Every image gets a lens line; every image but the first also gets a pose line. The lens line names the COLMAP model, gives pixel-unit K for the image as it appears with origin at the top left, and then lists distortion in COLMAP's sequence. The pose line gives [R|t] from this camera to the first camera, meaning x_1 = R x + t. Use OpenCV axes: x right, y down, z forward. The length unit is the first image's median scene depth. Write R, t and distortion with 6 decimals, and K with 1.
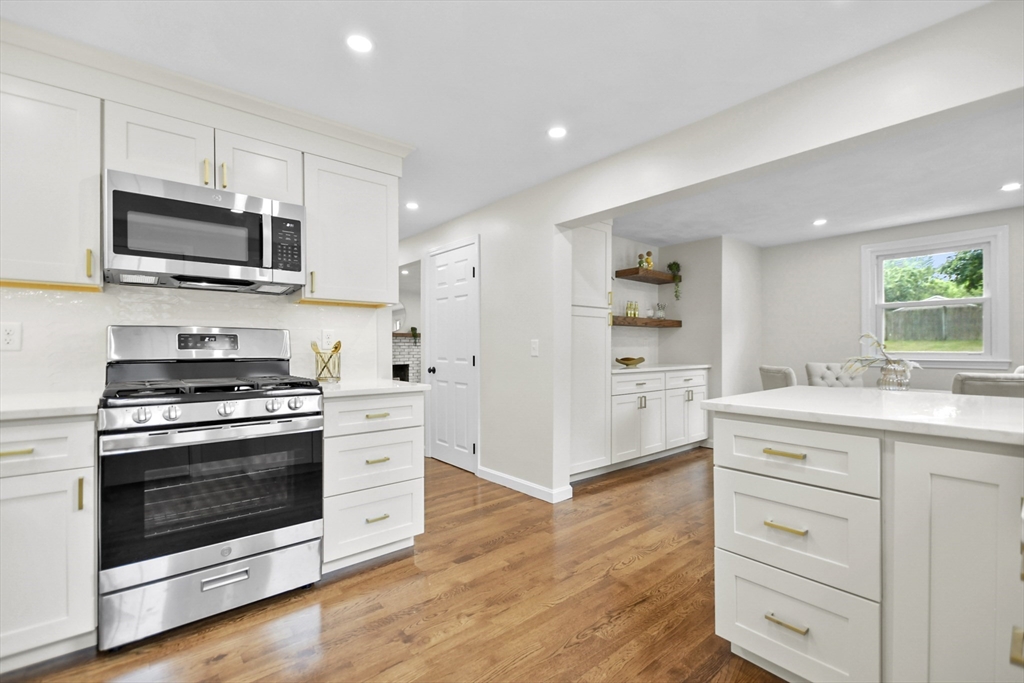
lens RADIAL K [[446.9, 0, 510.9], [0, 446.9, 345.5], [0, 0, 1]] dist [0.001122, 0.000030]
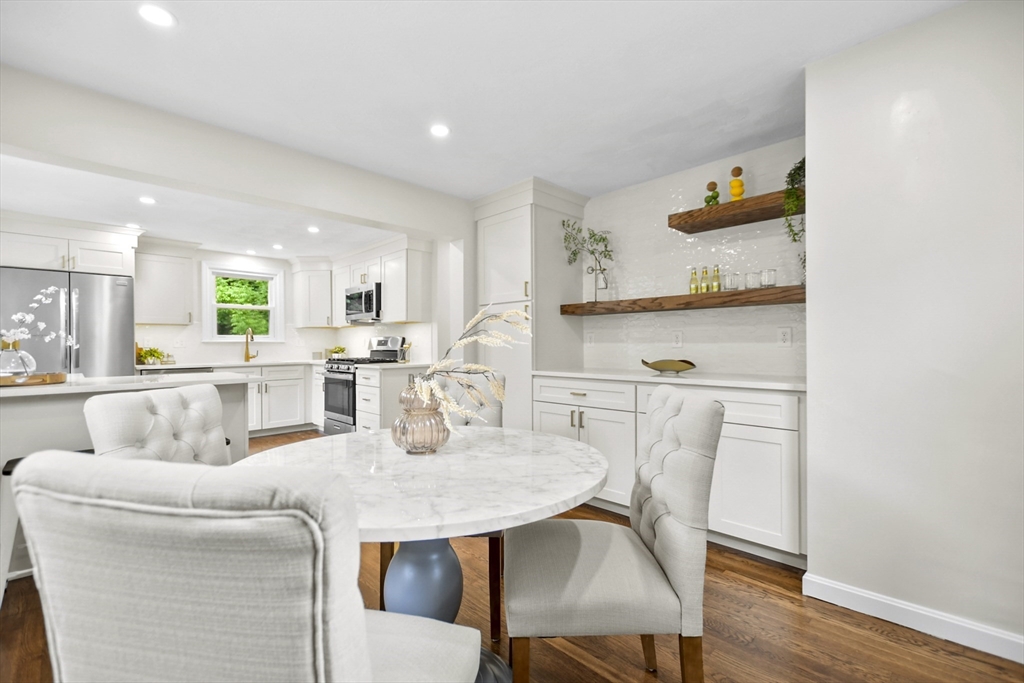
lens RADIAL K [[446.9, 0, 510.8], [0, 446.9, 344.2], [0, 0, 1]] dist [0.001122, 0.000030]
pose [[0.085462, -0.002617, -0.996338, 0.891288], [0.010951, 0.999939, -0.001687, 0.003350], [0.996281, -0.010767, 0.085486, 0.726111]]
